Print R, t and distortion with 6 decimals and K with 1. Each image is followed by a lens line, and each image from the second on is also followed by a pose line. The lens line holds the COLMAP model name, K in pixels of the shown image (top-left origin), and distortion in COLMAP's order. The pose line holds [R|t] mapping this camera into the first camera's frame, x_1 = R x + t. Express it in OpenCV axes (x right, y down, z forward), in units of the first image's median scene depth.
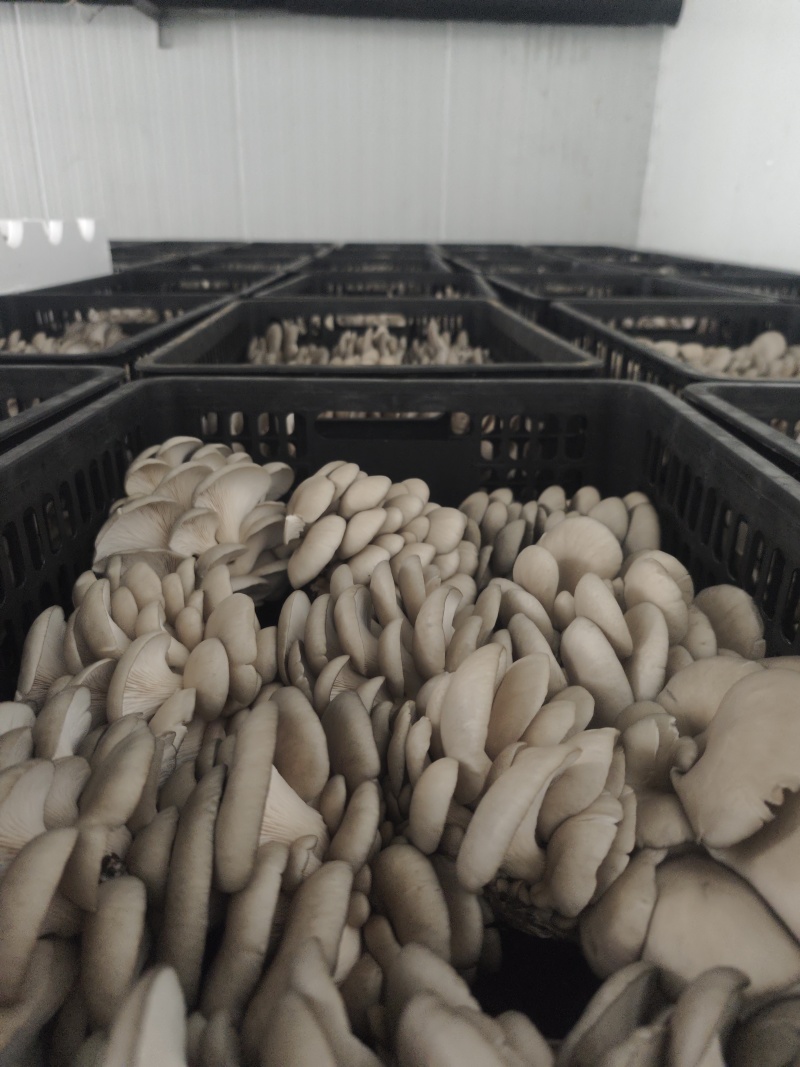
lens RADIAL K [[726.0, 0, 372.0], [0, 726.0, 522.7], [0, 0, 1]] dist [-0.006419, 0.003185]
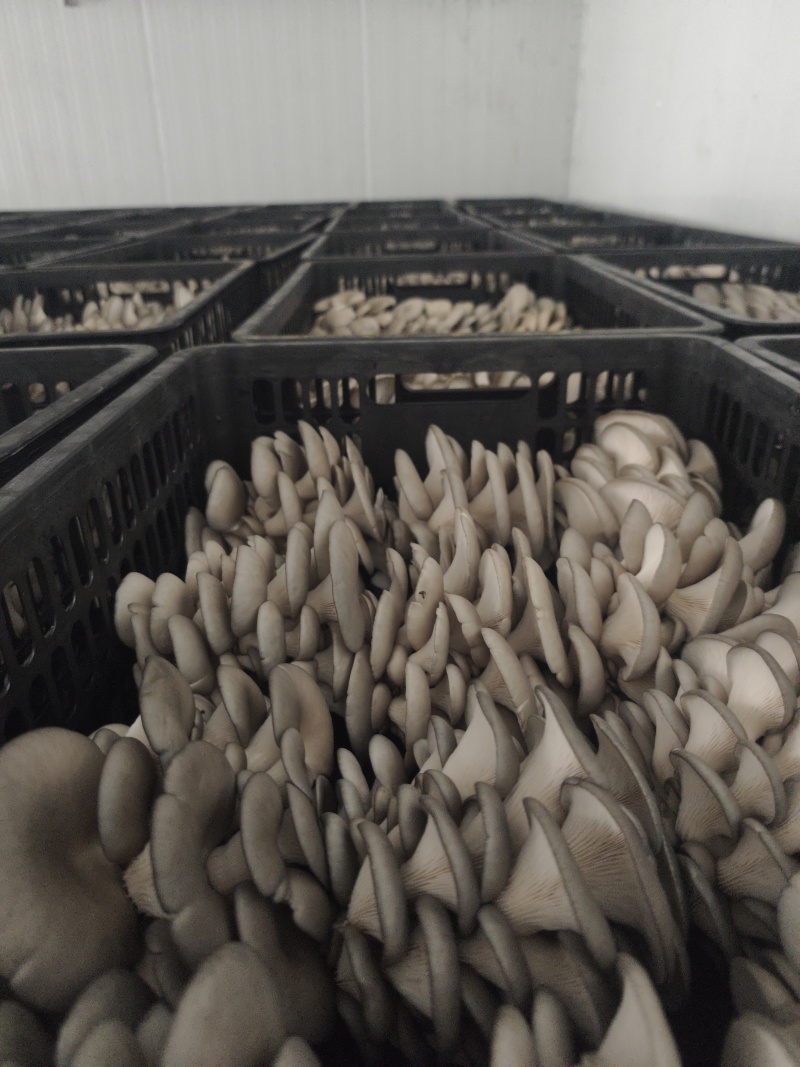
lens RADIAL K [[726.0, 0, 393.7], [0, 726.0, 525.1], [0, 0, 1]] dist [-0.006419, 0.003185]
pose [[0.999390, -0.027298, -0.021777, 0.145579], [0.028401, 0.998240, 0.052060, 0.002589], [0.020318, -0.052647, 0.998406, -0.001933]]
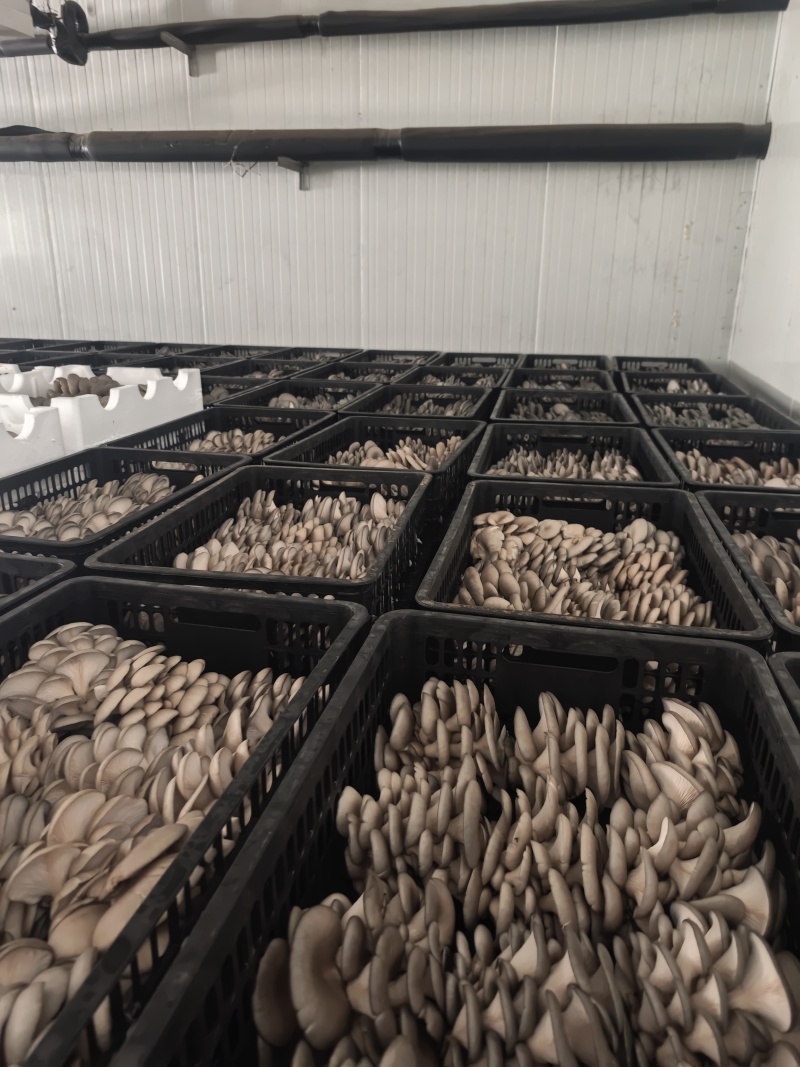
lens RADIAL K [[726.0, 0, 408.2], [0, 726.0, 526.8], [0, 0, 1]] dist [-0.006419, 0.003185]
pose [[0.977069, 0.065317, -0.202655, 0.153865], [-0.076386, 0.995957, -0.047279, -0.059007], [0.198748, 0.061675, 0.978108, -0.098804]]
